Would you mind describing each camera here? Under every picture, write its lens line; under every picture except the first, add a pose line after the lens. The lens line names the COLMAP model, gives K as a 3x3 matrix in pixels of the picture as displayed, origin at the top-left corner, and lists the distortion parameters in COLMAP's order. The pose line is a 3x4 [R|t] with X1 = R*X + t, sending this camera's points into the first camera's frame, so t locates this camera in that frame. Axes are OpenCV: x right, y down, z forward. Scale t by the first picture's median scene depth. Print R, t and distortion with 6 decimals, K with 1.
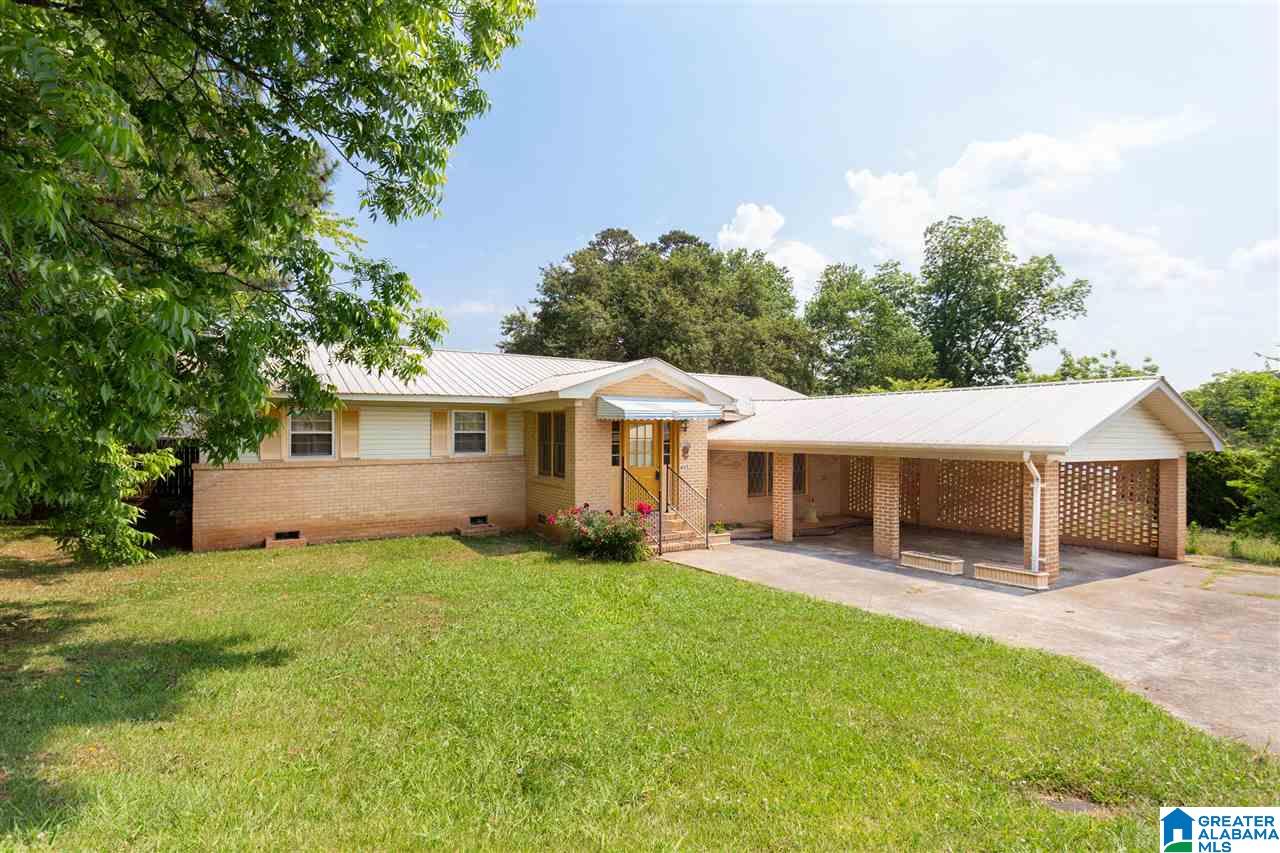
lens RADIAL K [[629.7, 0, 640.0], [0, 629.7, 426.5], [0, 0, 1]] dist [0.001530, 0.000374]
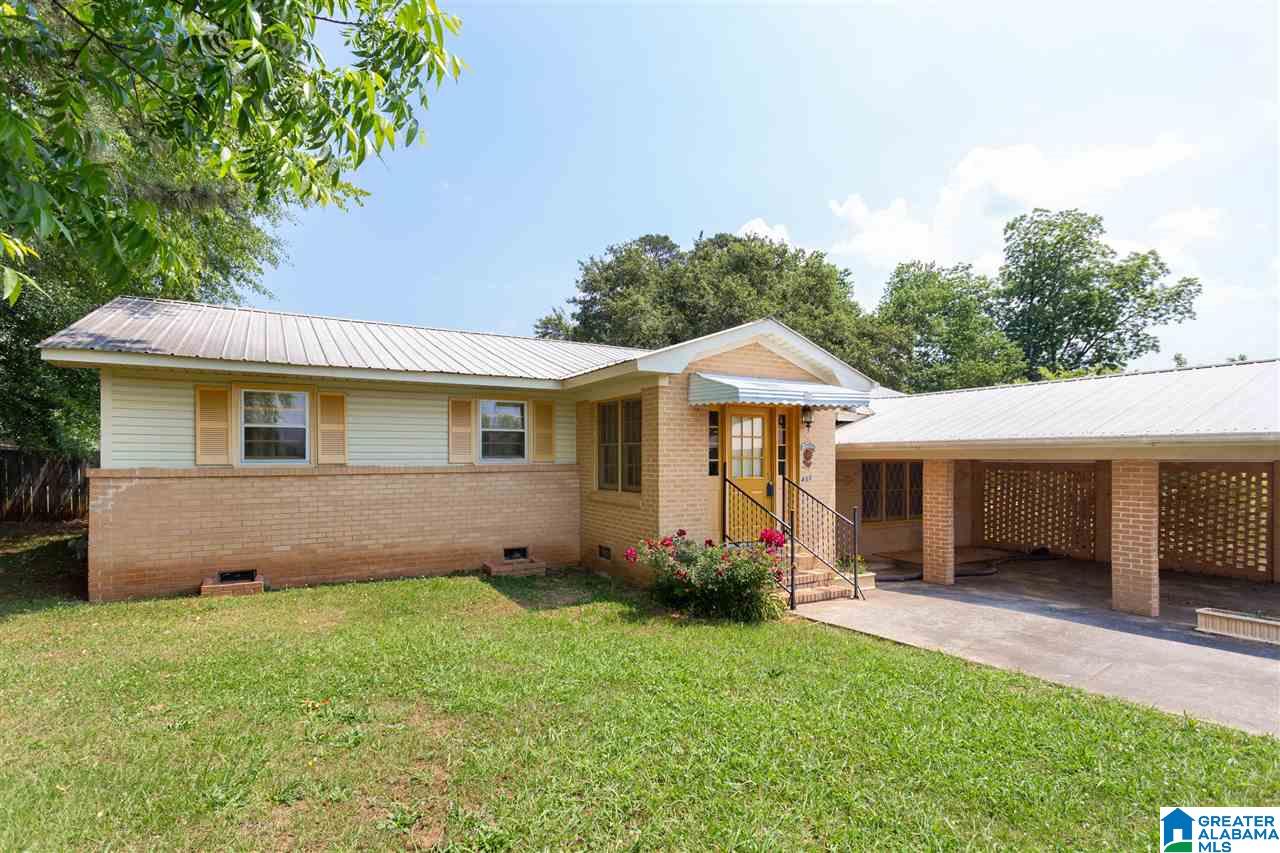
lens RADIAL K [[659.4, 0, 656.4], [0, 659.4, 459.7], [0, 0, 1]] dist [0.000430, 0.000189]
pose [[0.999543, -0.001418, -0.030186, -0.070381], [0.001824, 0.999908, 0.013405, 0.031293], [0.030164, -0.013454, 0.999454, 0.245544]]
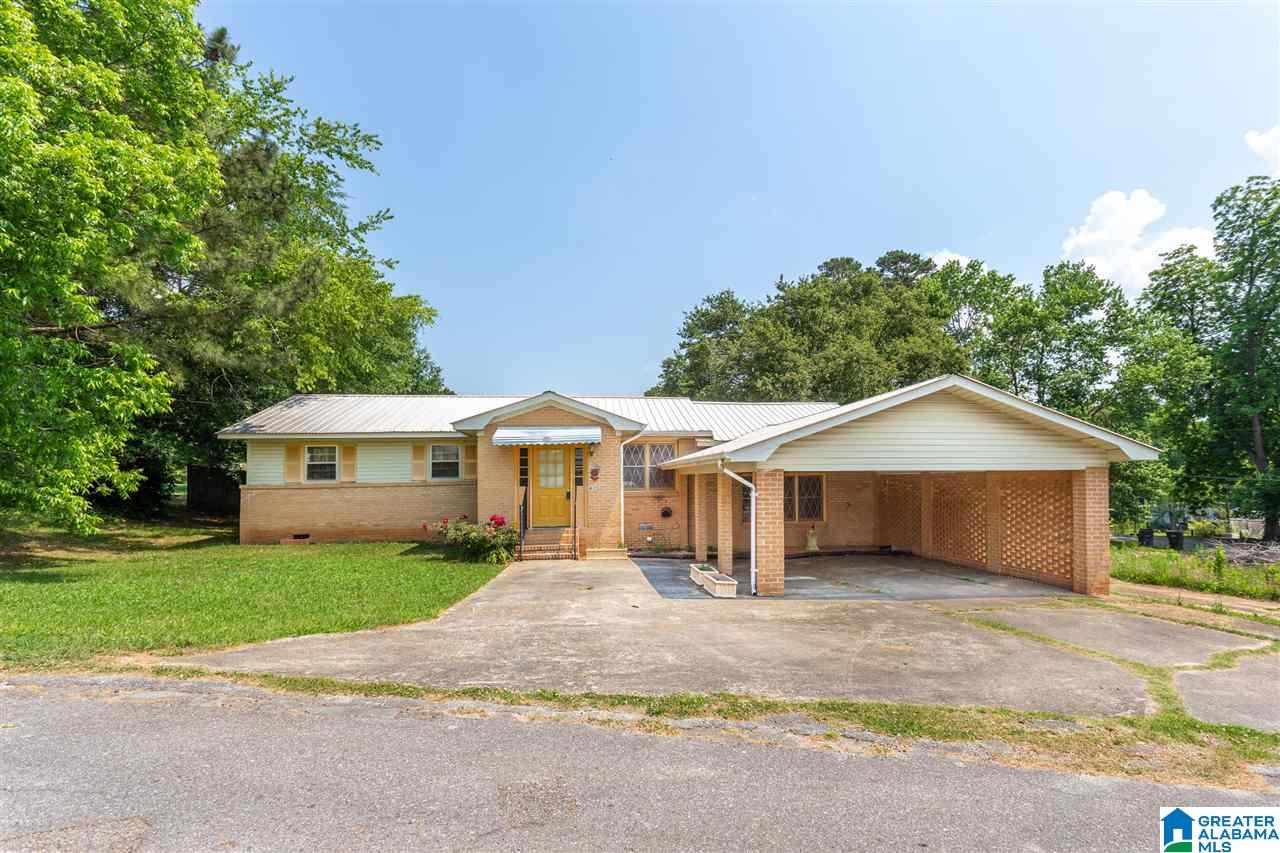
lens RADIAL K [[627.4, 0, 639.8], [0, 627.4, 457.0], [0, 0, 1]] dist [0.000291, 0.000811]
pose [[0.915039, -0.026908, -0.402466, 0.556845], [0.020403, 0.999583, -0.020444, 0.032315], [0.402848, 0.010496, 0.915207, 0.023131]]
